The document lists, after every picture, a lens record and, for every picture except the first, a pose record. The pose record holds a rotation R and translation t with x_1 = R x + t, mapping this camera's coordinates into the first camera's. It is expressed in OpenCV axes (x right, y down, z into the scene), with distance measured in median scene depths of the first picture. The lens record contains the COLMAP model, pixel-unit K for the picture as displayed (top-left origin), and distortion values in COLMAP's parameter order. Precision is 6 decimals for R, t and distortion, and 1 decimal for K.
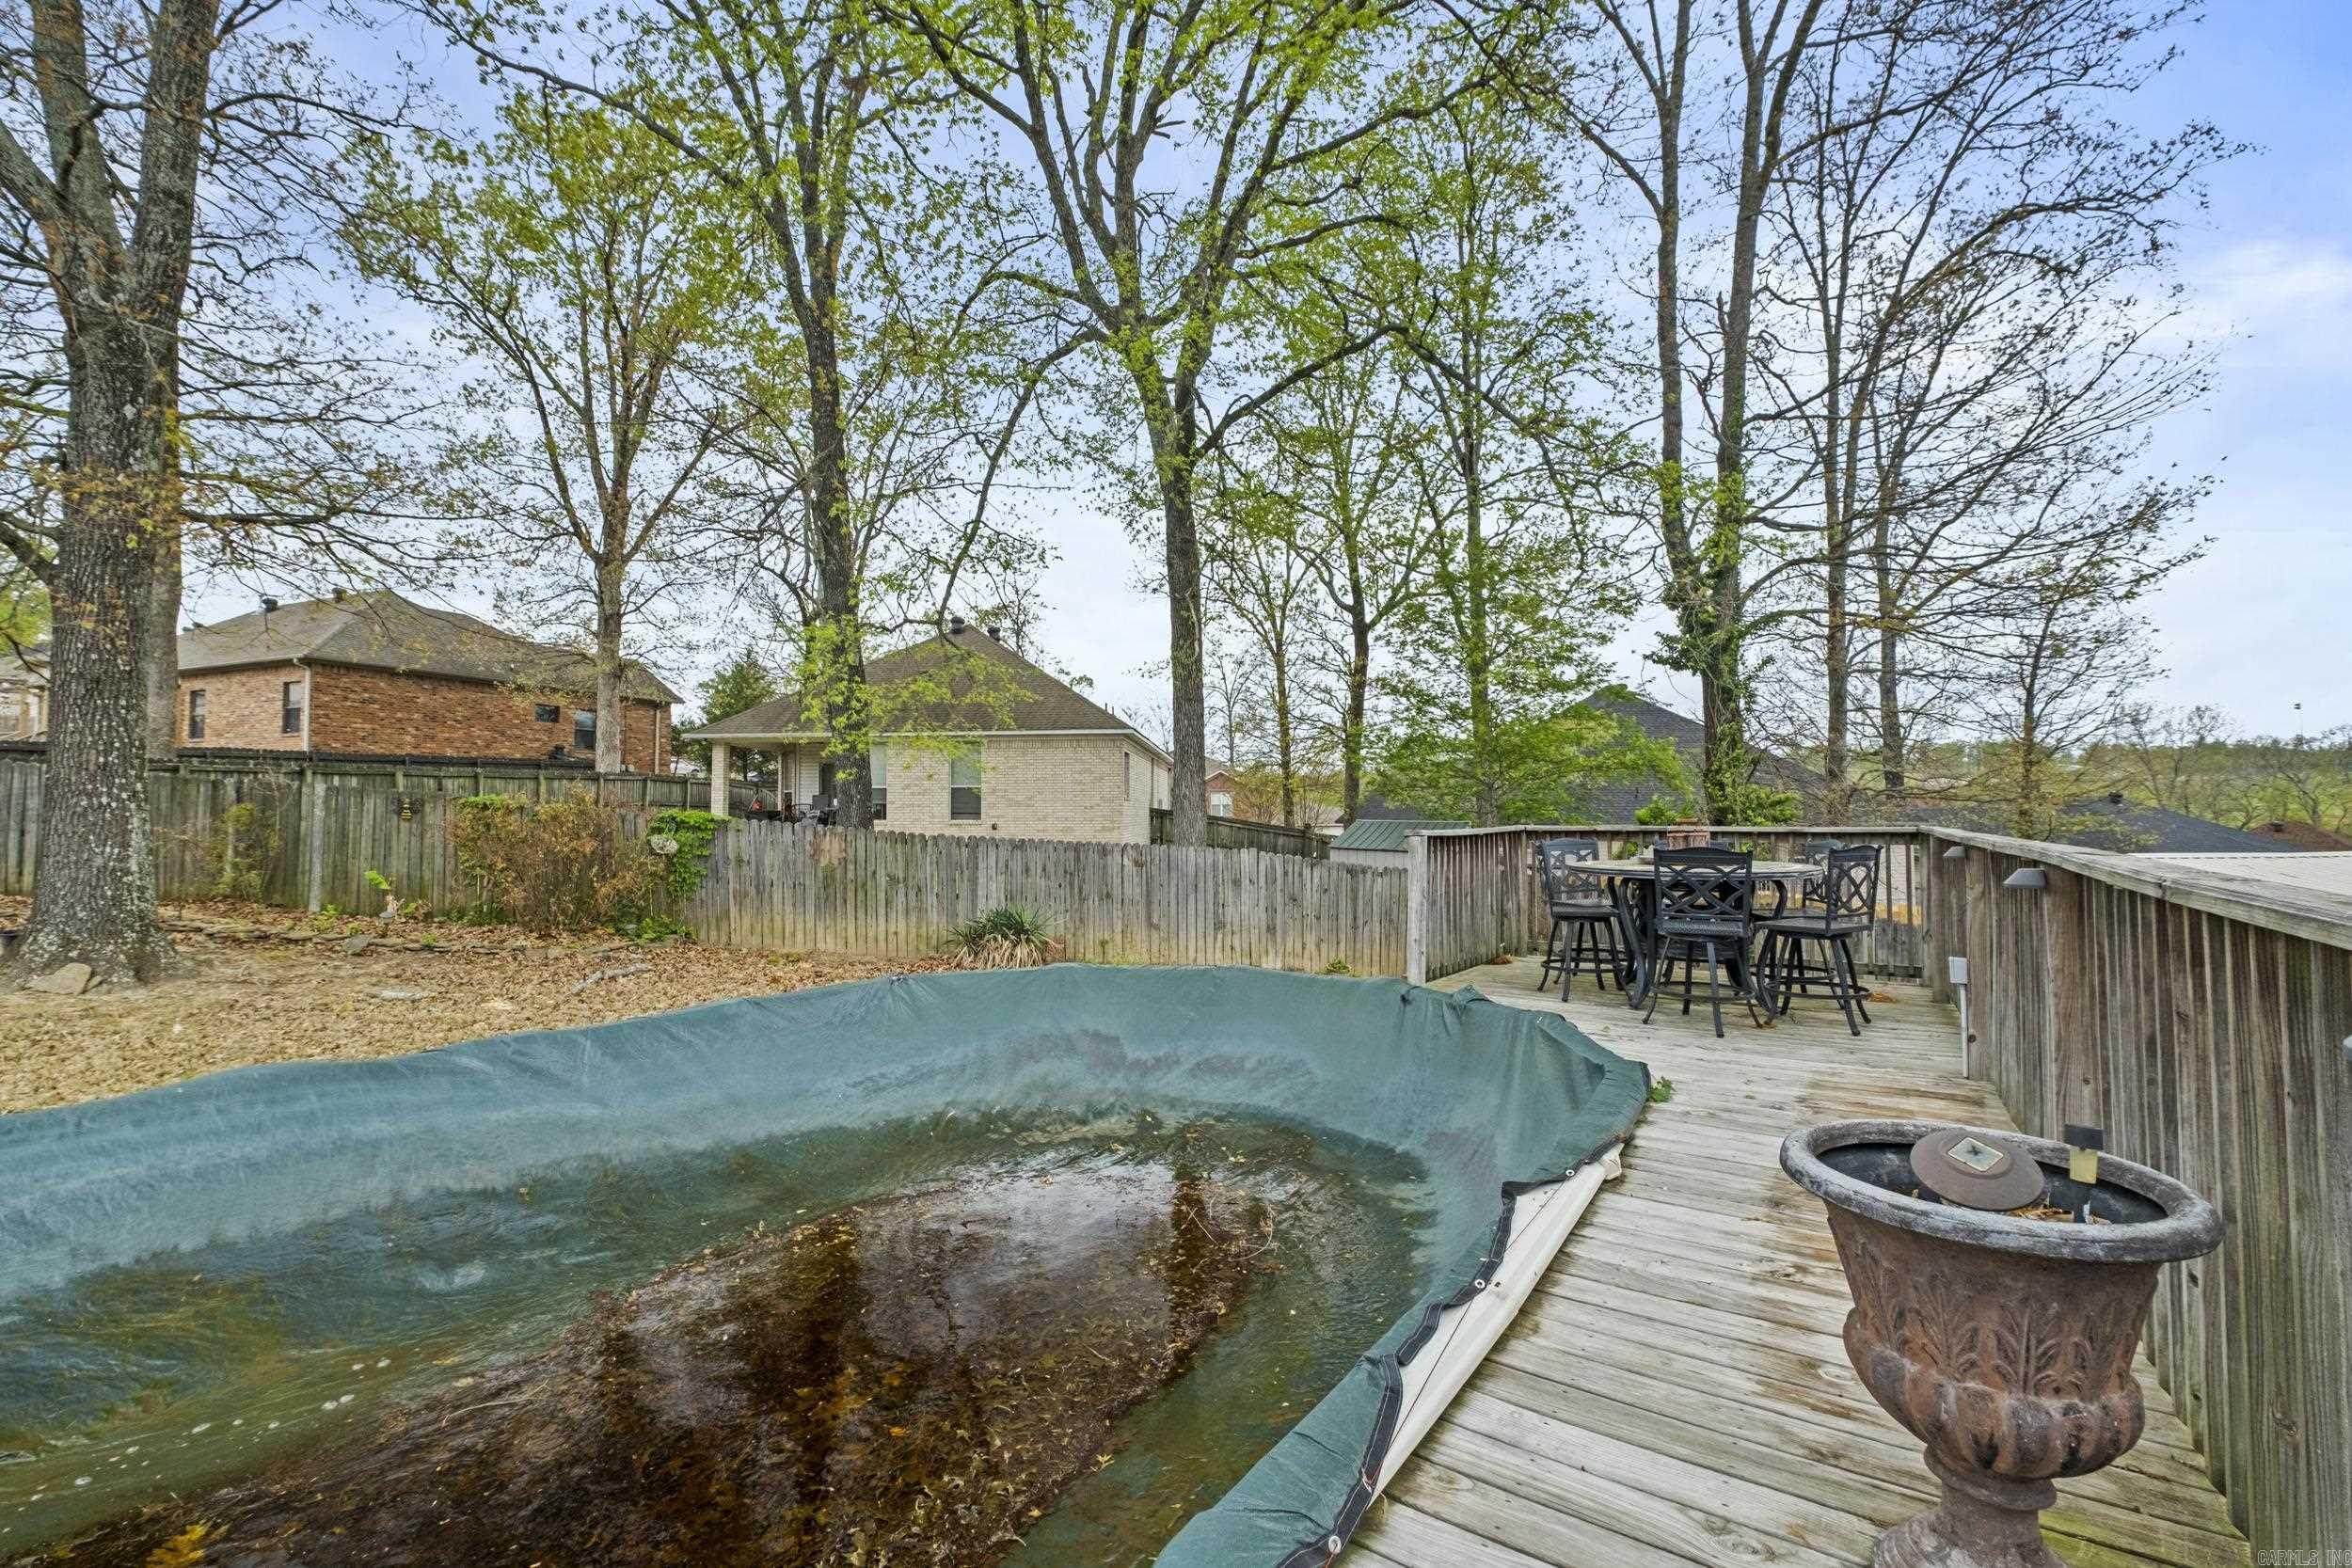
lens RADIAL K [[1023.2, 0, 1155.3], [0, 1023.2, 793.9], [0, 0, 1]] dist [-0.006364, -0.000659]
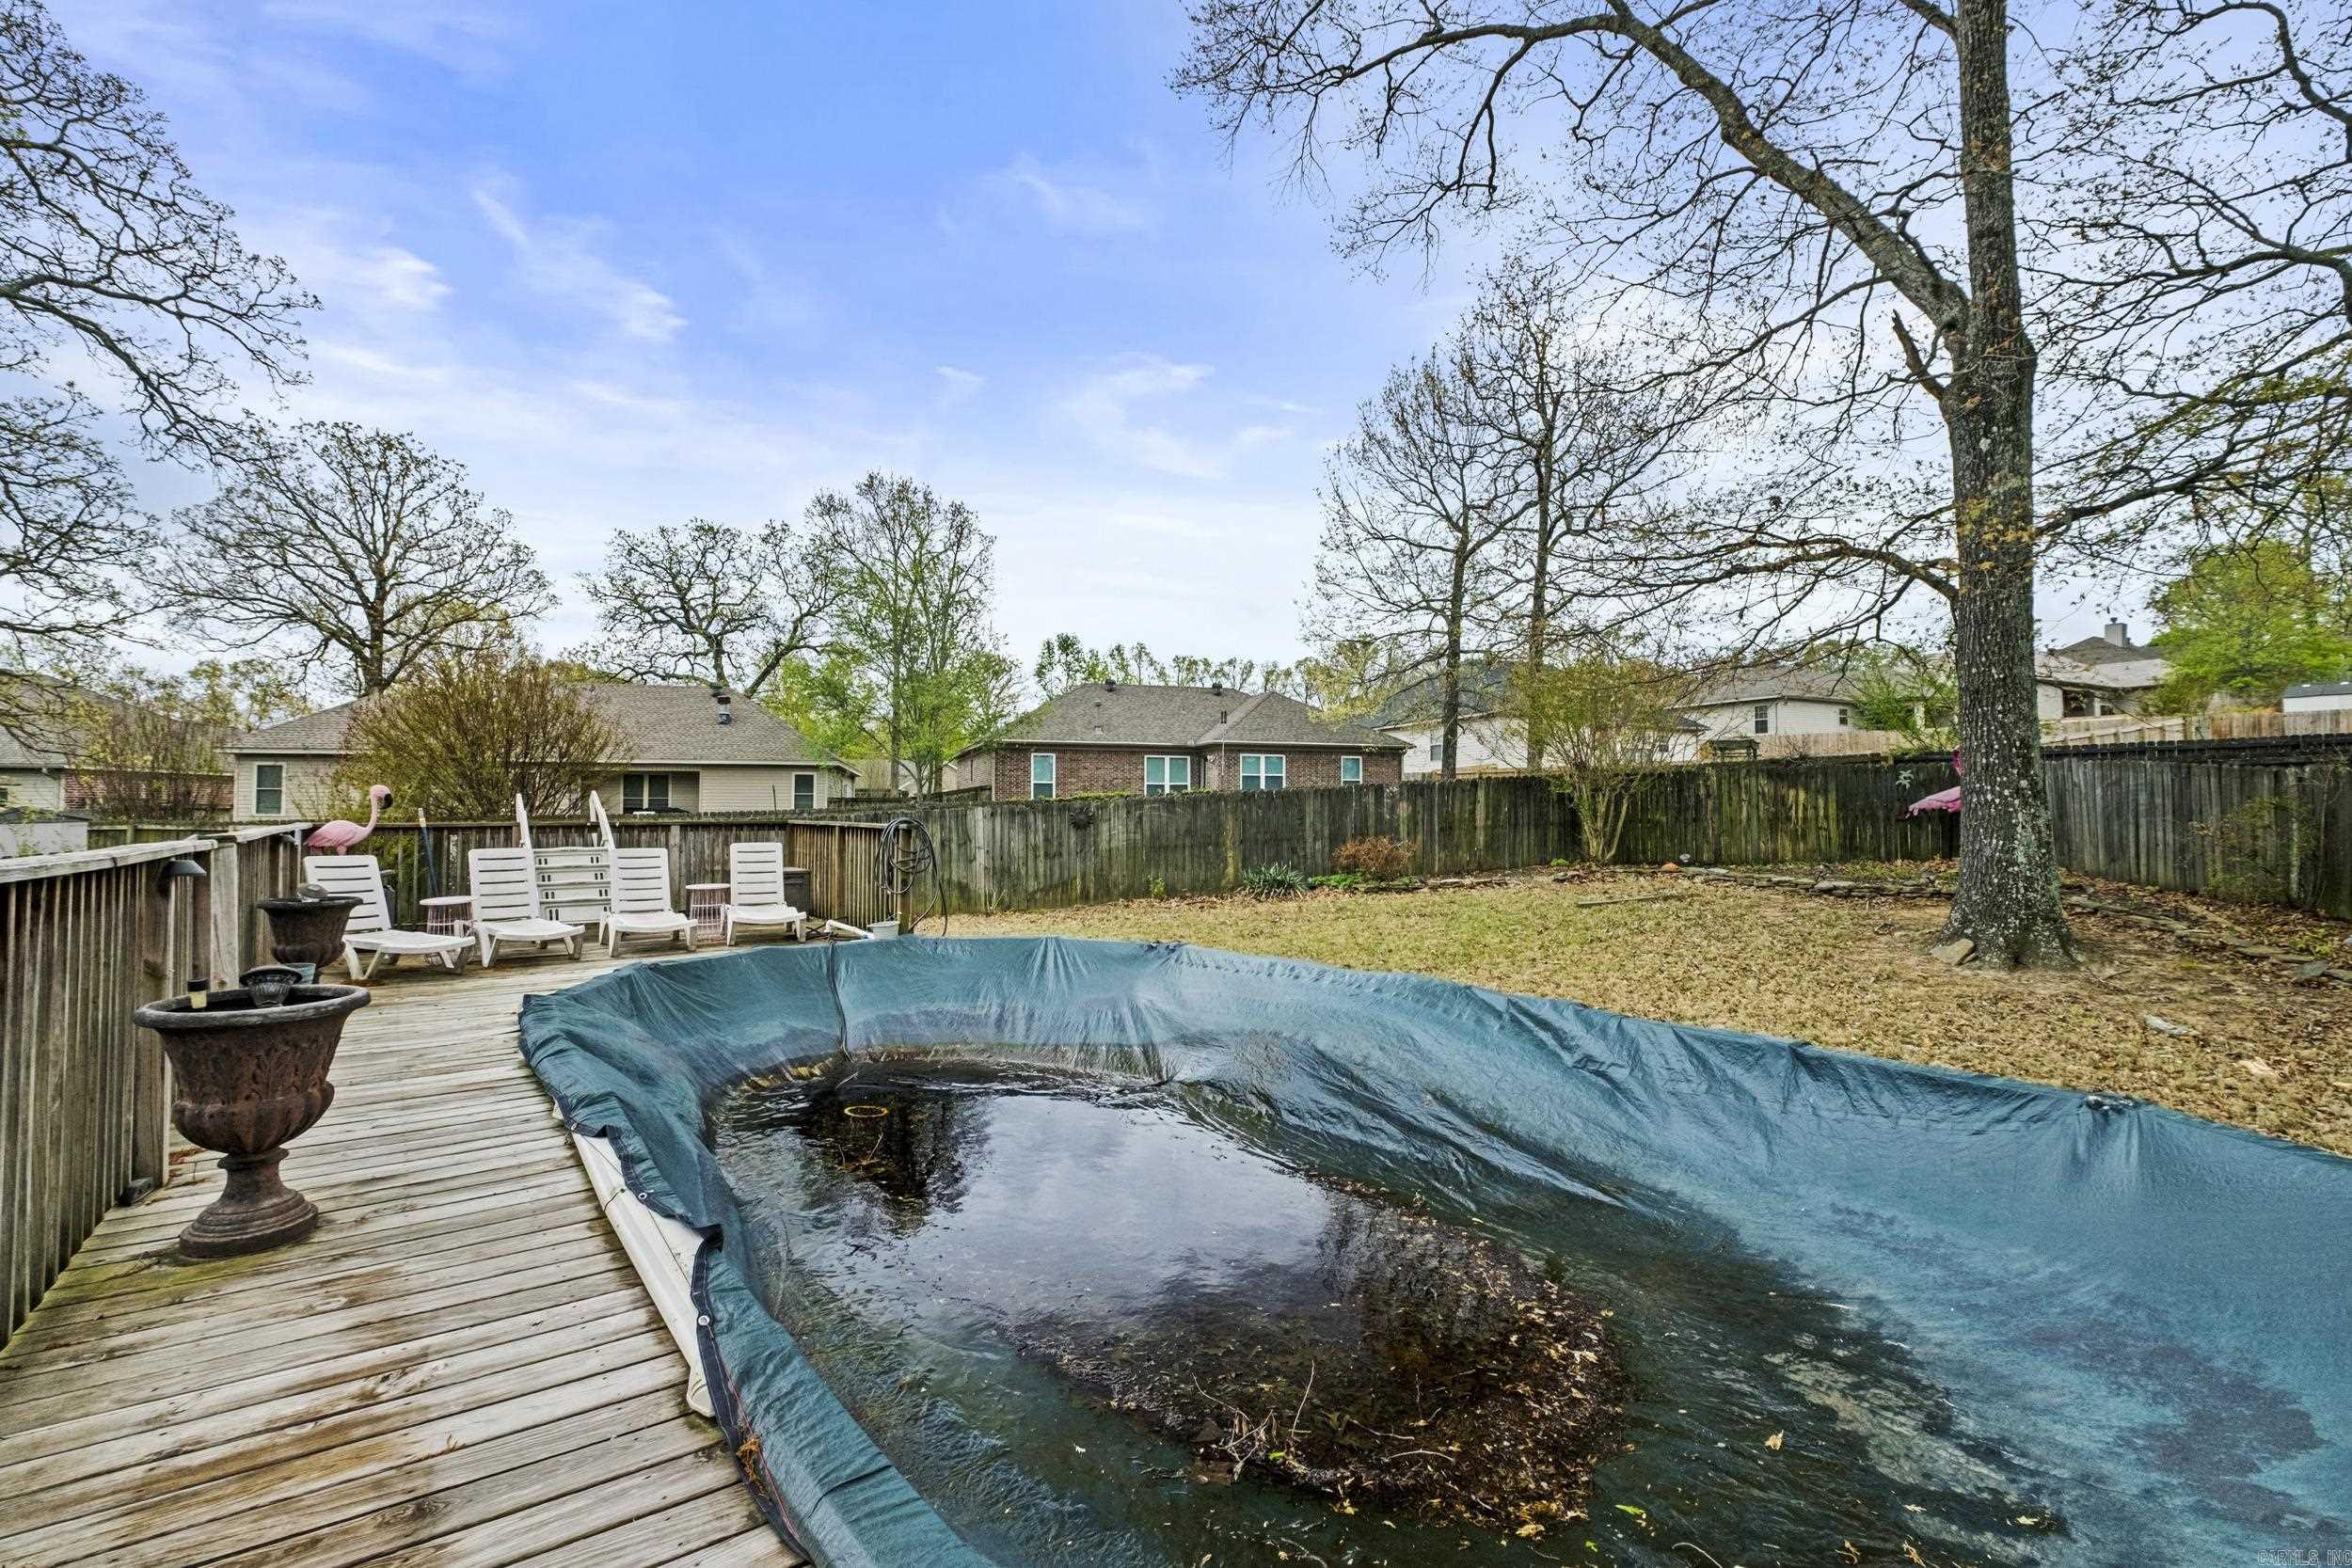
lens RADIAL K [[1023.2, 0, 1155.5], [0, 1023.2, 784.2], [0, 0, 1]] dist [-0.006364, -0.000659]
pose [[-0.333805, -0.030028, -0.942164, 0.609418], [0.026711, 0.998790, -0.041296, 0.025895], [0.942264, -0.038951, -0.332599, 0.955502]]
